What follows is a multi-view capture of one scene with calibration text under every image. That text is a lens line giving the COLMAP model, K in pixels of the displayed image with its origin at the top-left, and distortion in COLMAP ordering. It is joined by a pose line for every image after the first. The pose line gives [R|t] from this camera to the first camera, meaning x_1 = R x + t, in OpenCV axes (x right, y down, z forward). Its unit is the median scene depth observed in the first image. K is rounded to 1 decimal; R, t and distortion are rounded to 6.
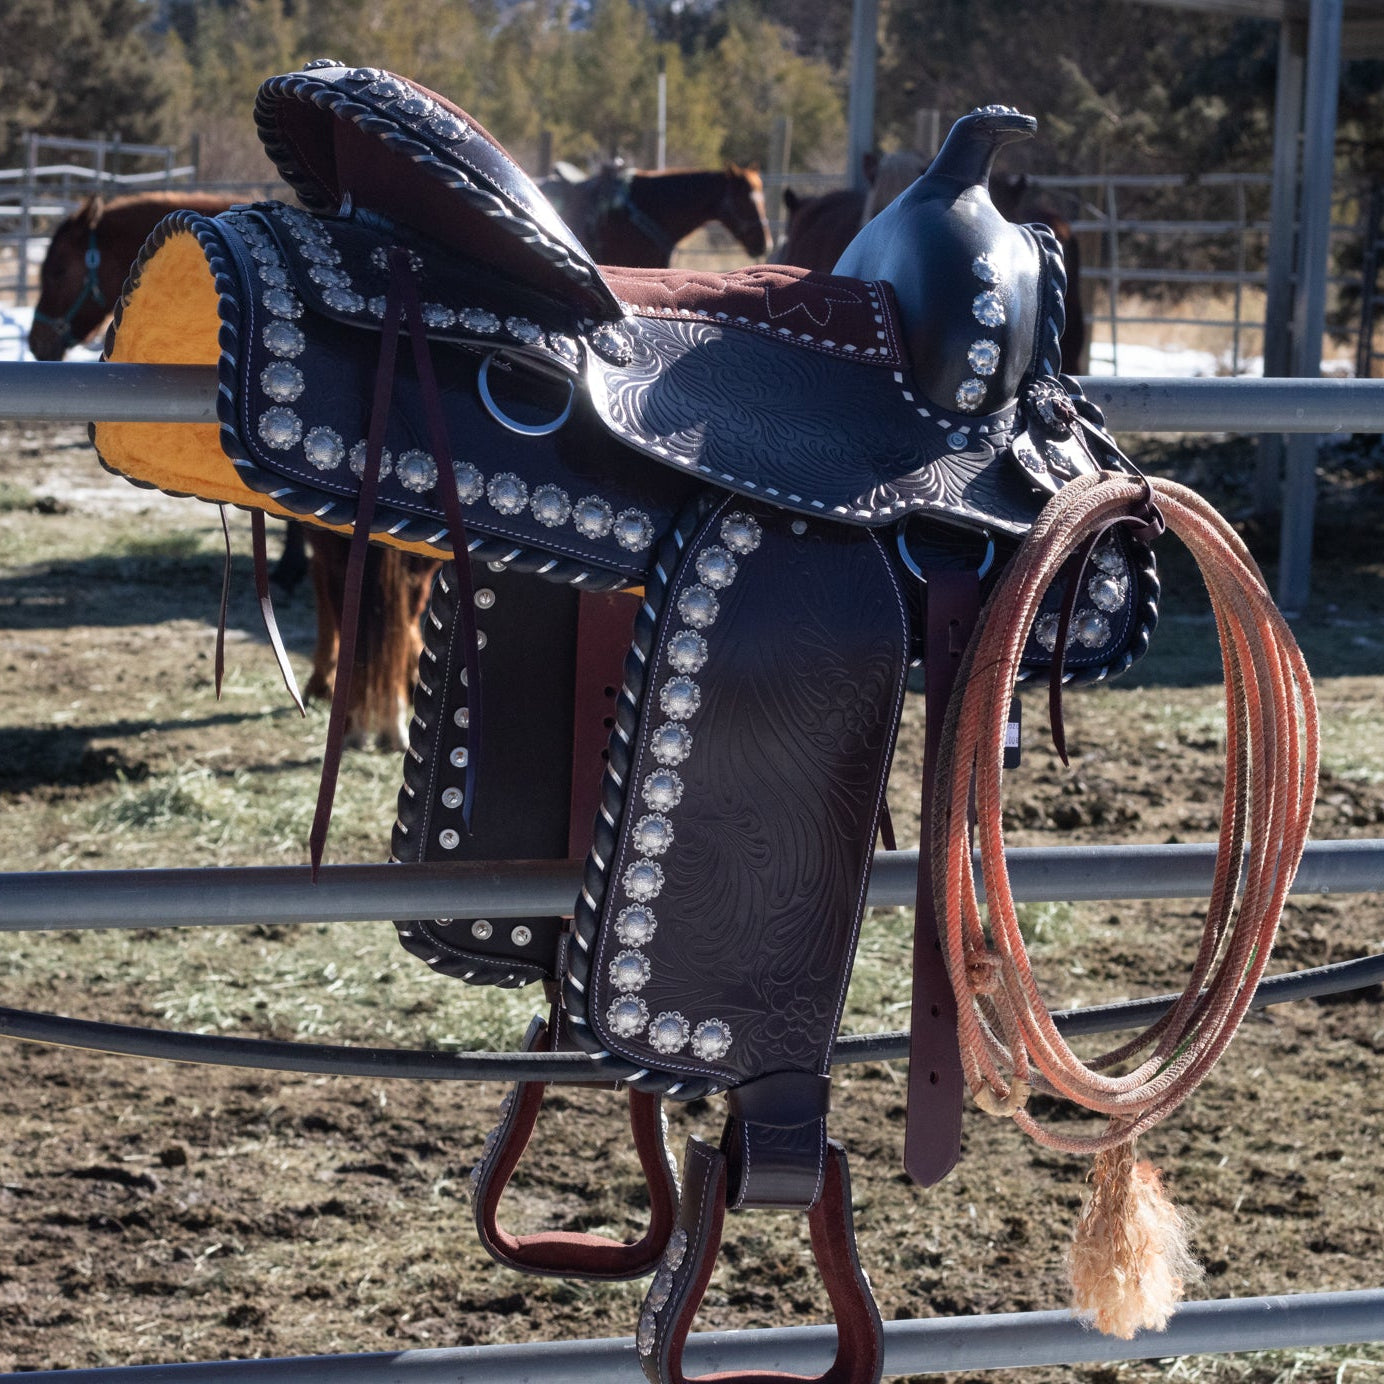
lens RADIAL K [[4801.5, 0, 481.7], [0, 4801.5, 690.1], [0, 0, 1]] dist [-0.239743, 3.829135]
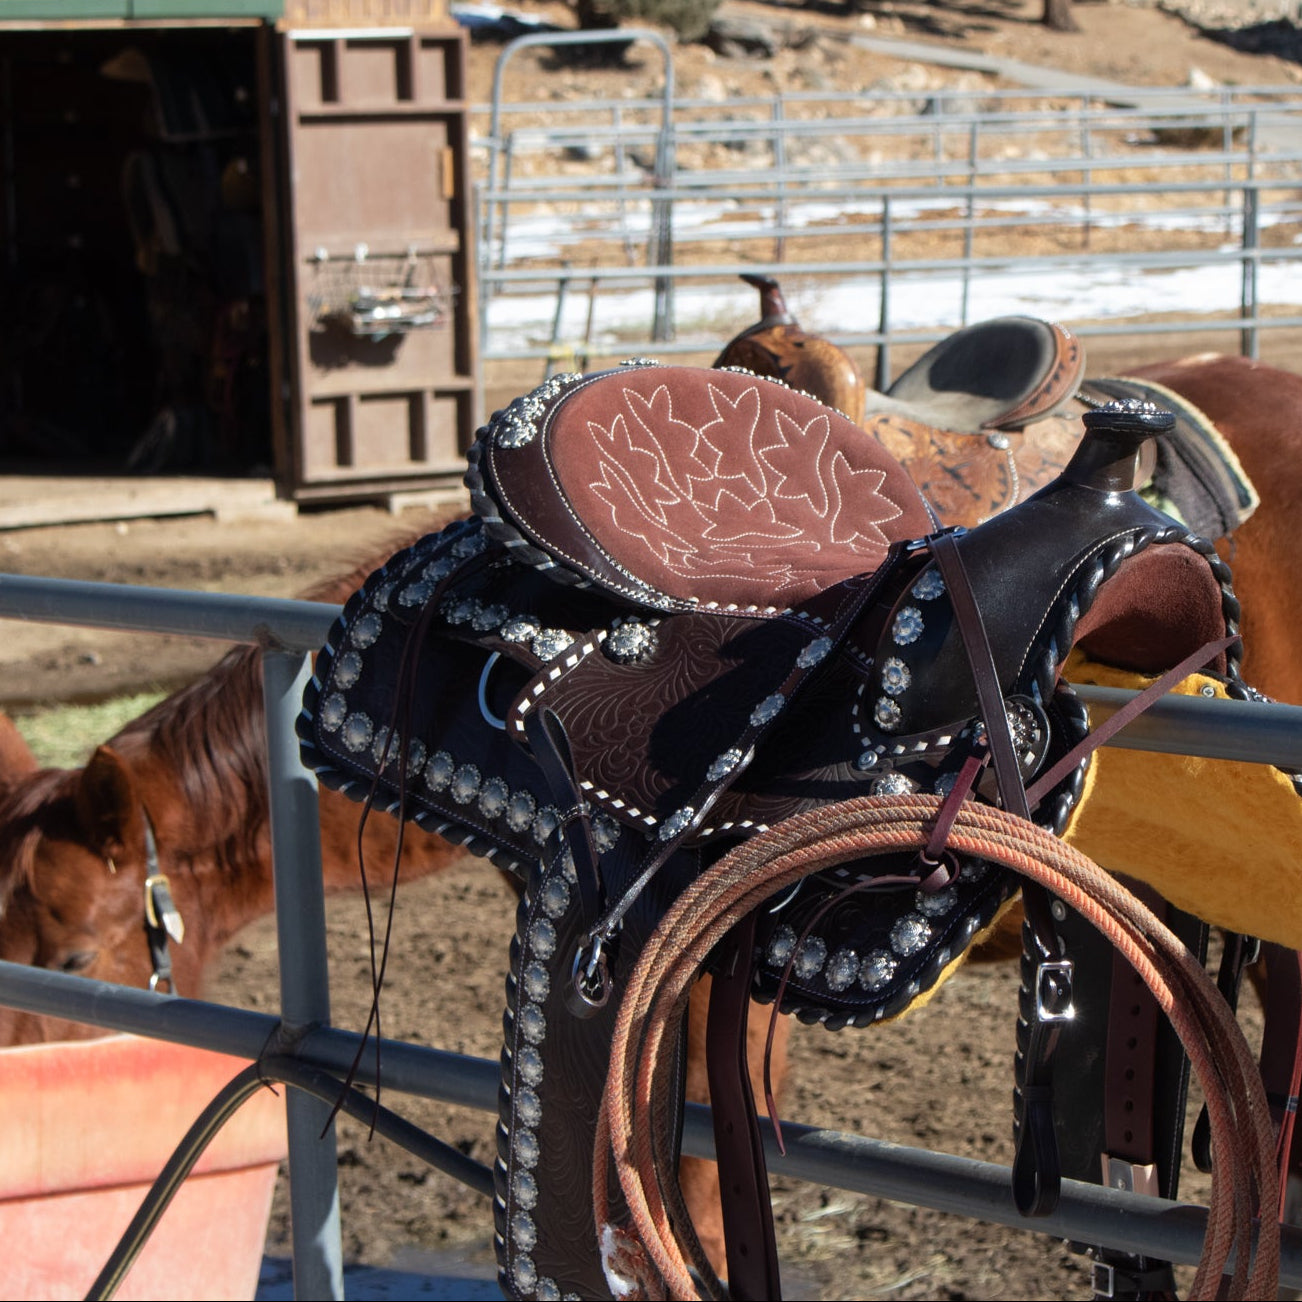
lens RADIAL K [[5037.0, 0, 651.0], [0, 5037.0, 651.0], [0, 0, 1]] dist [-0.014338, 4.922445]
pose [[0.447807, 0.064009, -0.891836, 1.028128], [-0.056907, 0.997452, 0.043016, -0.120069], [0.892318, 0.031489, 0.450308, 0.520269]]
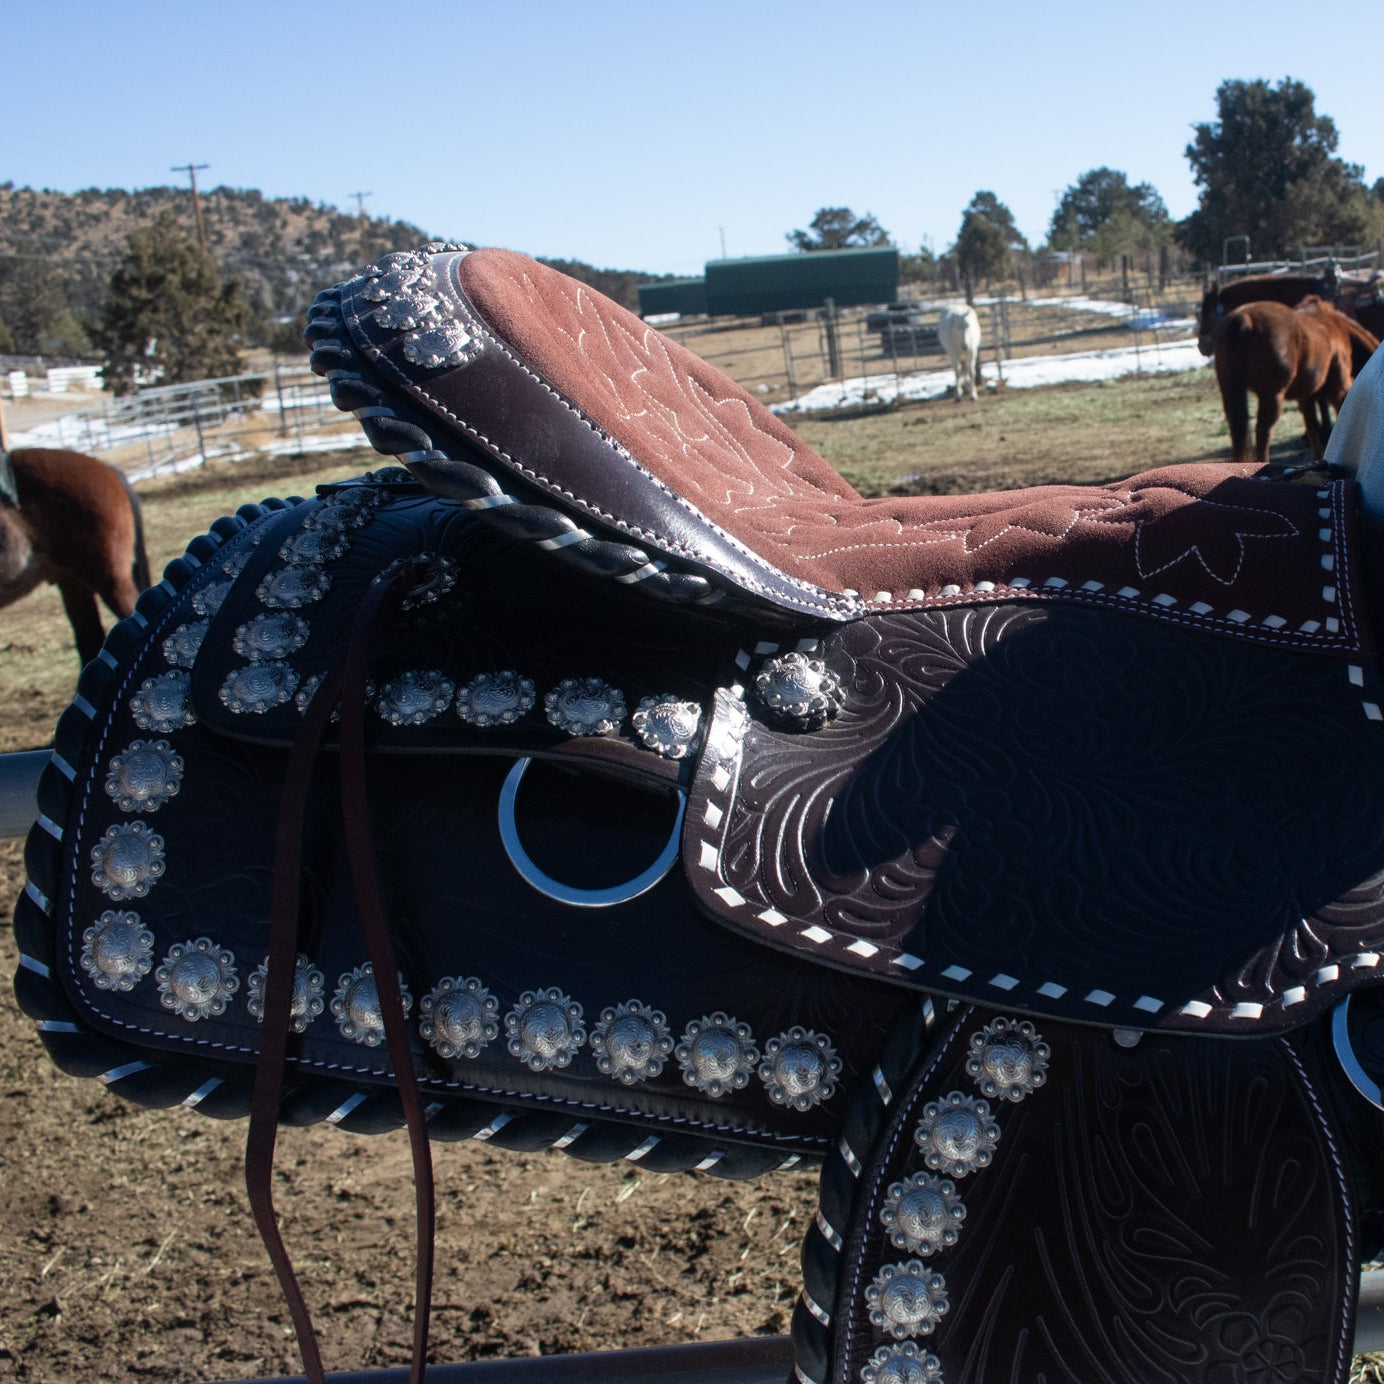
lens RADIAL K [[1812.1, 0, 953.8], [0, 1812.1, 697.4], [0, 0, 1]] dist [-0.142339, 0.133260]
pose [[0.948709, -0.057254, -0.310924, 0.112398], [0.096480, 0.988983, 0.112271, -0.095032], [0.301071, -0.136511, 0.943780, 0.821608]]
